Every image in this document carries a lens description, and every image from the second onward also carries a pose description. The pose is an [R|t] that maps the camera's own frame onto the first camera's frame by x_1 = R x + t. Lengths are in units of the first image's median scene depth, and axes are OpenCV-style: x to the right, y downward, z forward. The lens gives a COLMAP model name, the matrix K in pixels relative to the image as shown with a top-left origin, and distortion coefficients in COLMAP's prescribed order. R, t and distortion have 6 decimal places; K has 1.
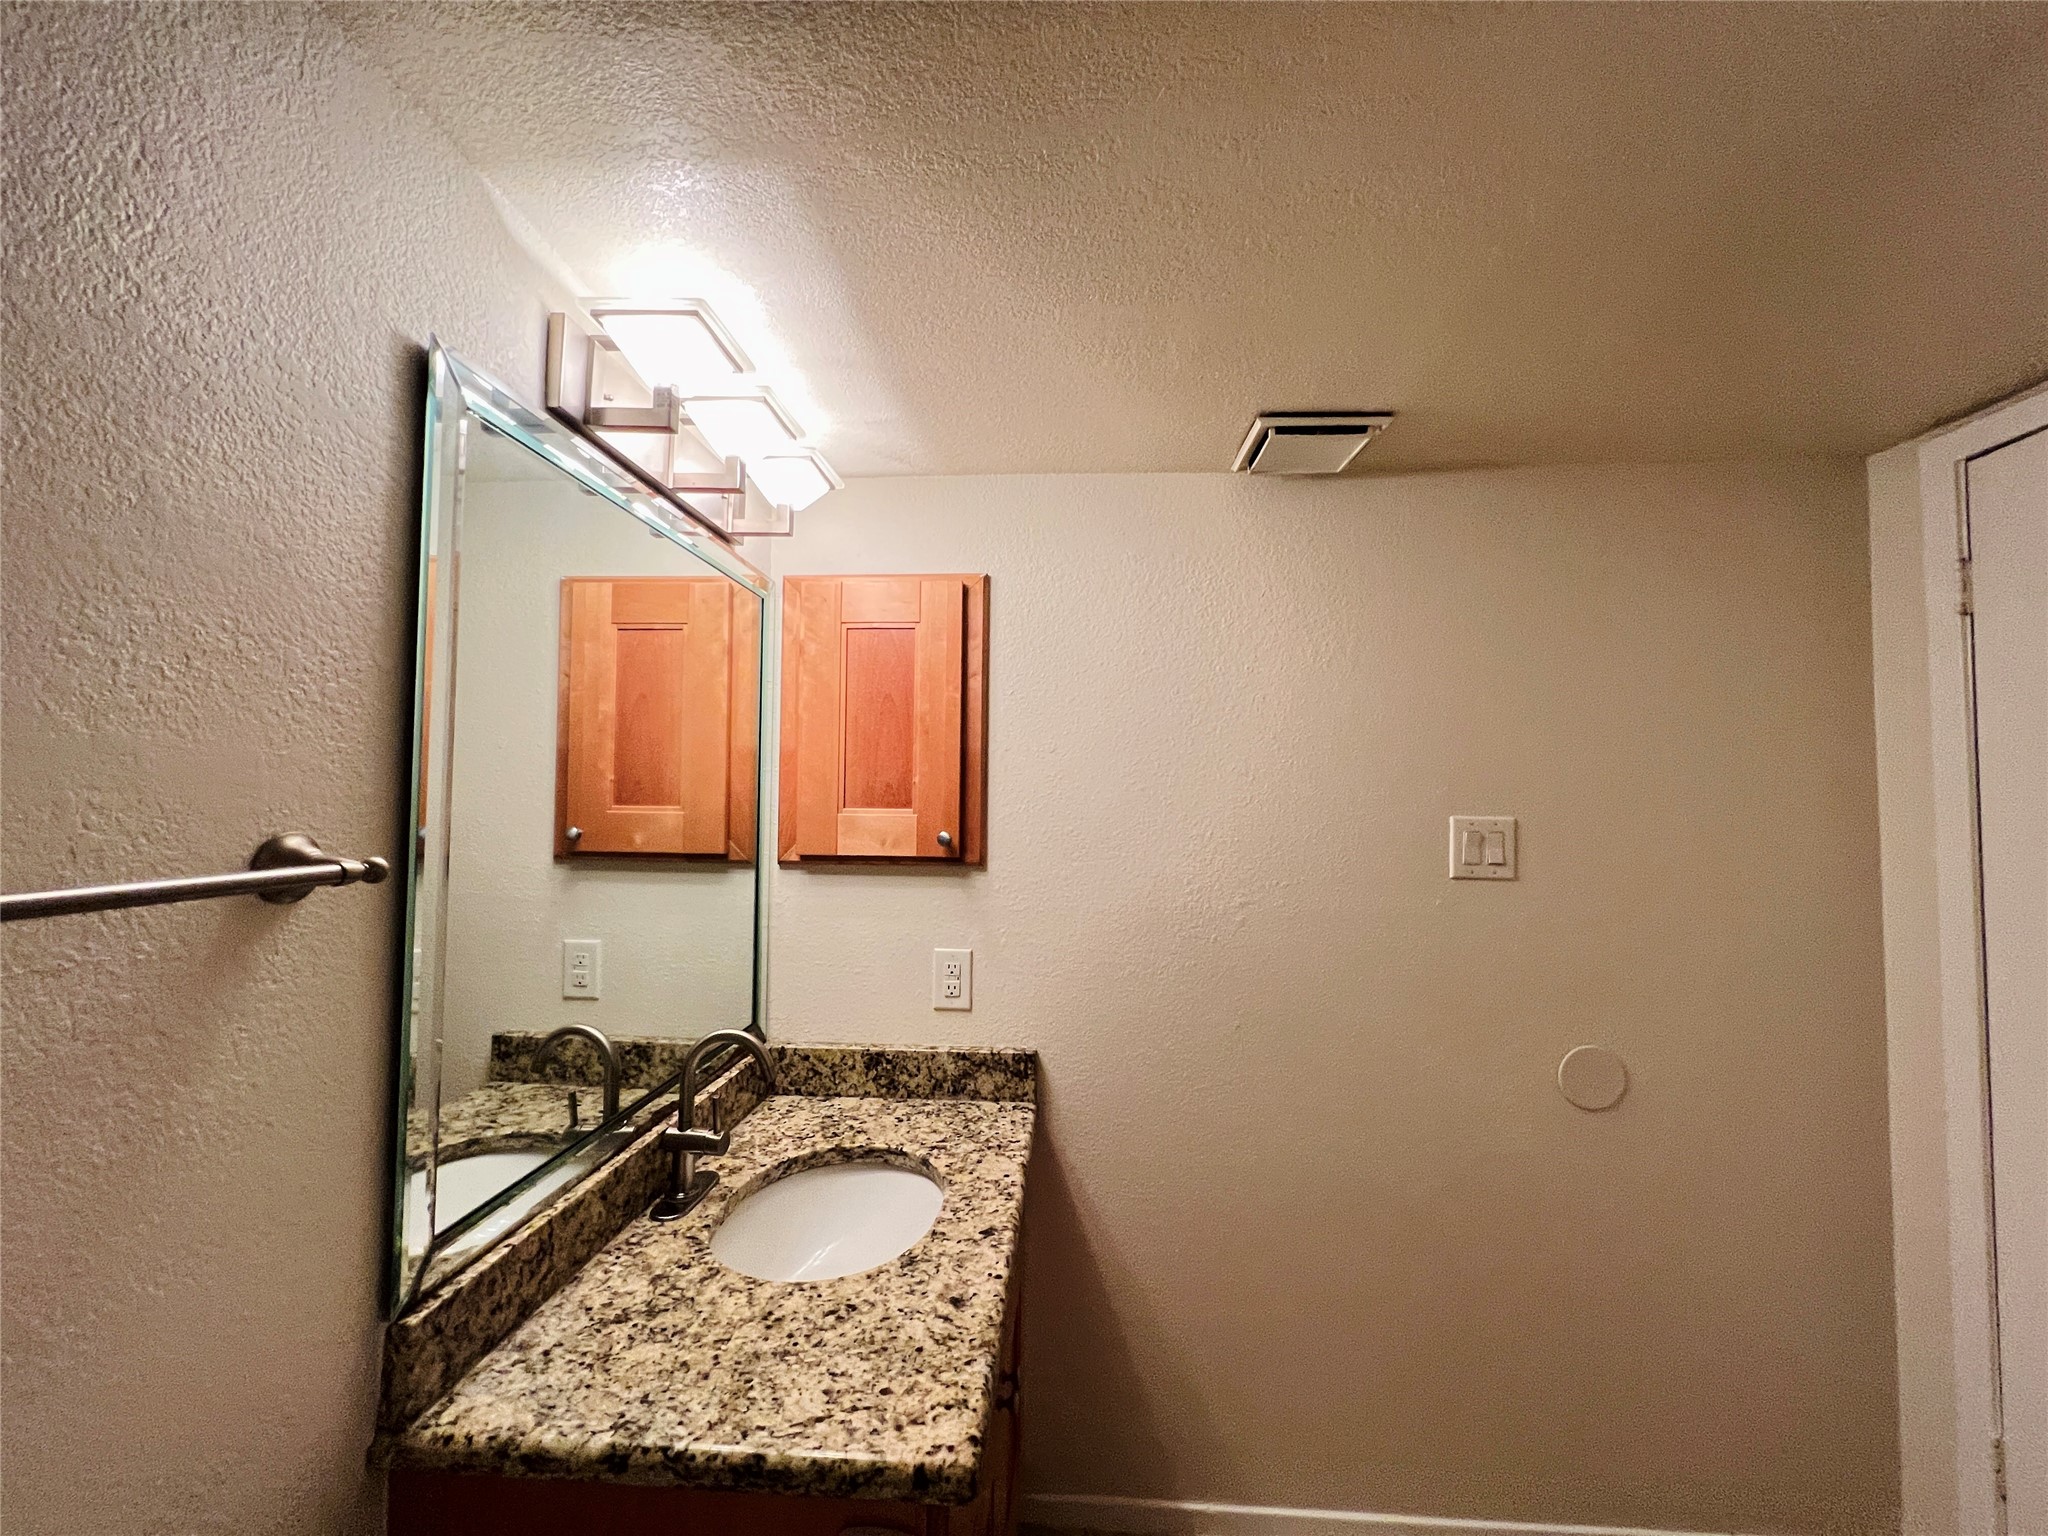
lens RADIAL K [[820.6, 0, 1026.2], [0, 820.6, 762.3], [0, 0, 1]] dist [-0.003047, 0.001081]
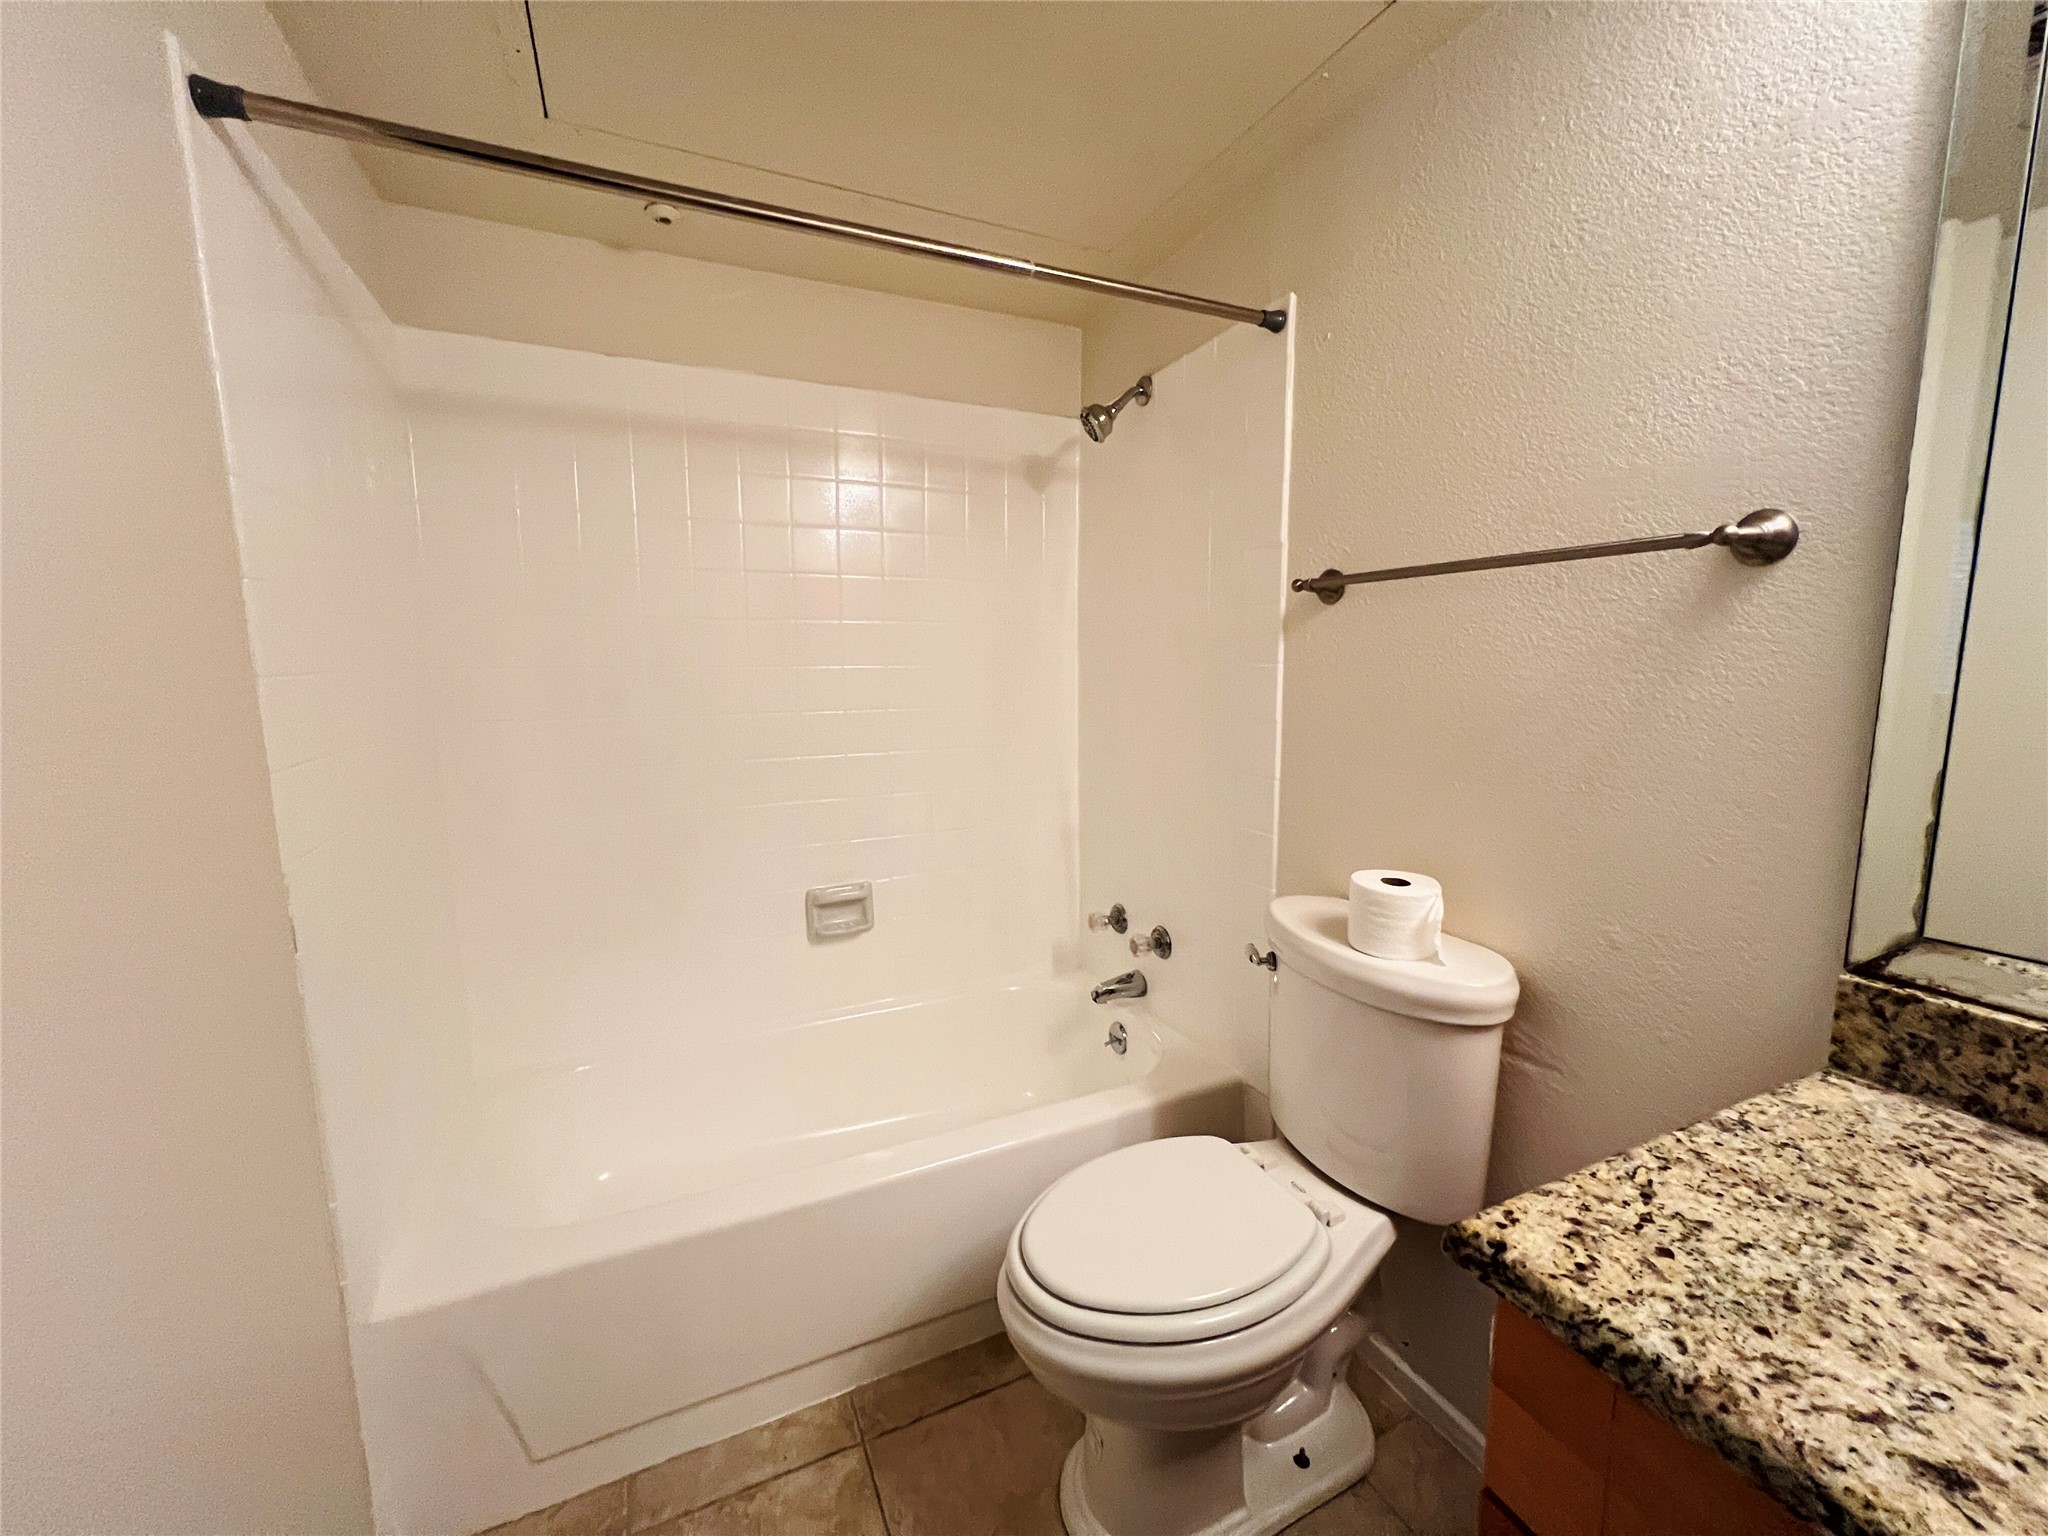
lens RADIAL K [[820.6, 0, 1021.2], [0, 820.6, 767.3], [0, 0, 1]] dist [-0.003047, 0.001081]
pose [[-0.880021, 0.065090, -0.470453, 0.601267], [0.025965, 0.995676, 0.089187, 0.278106], [0.474225, 0.066271, -0.877906, 1.305799]]
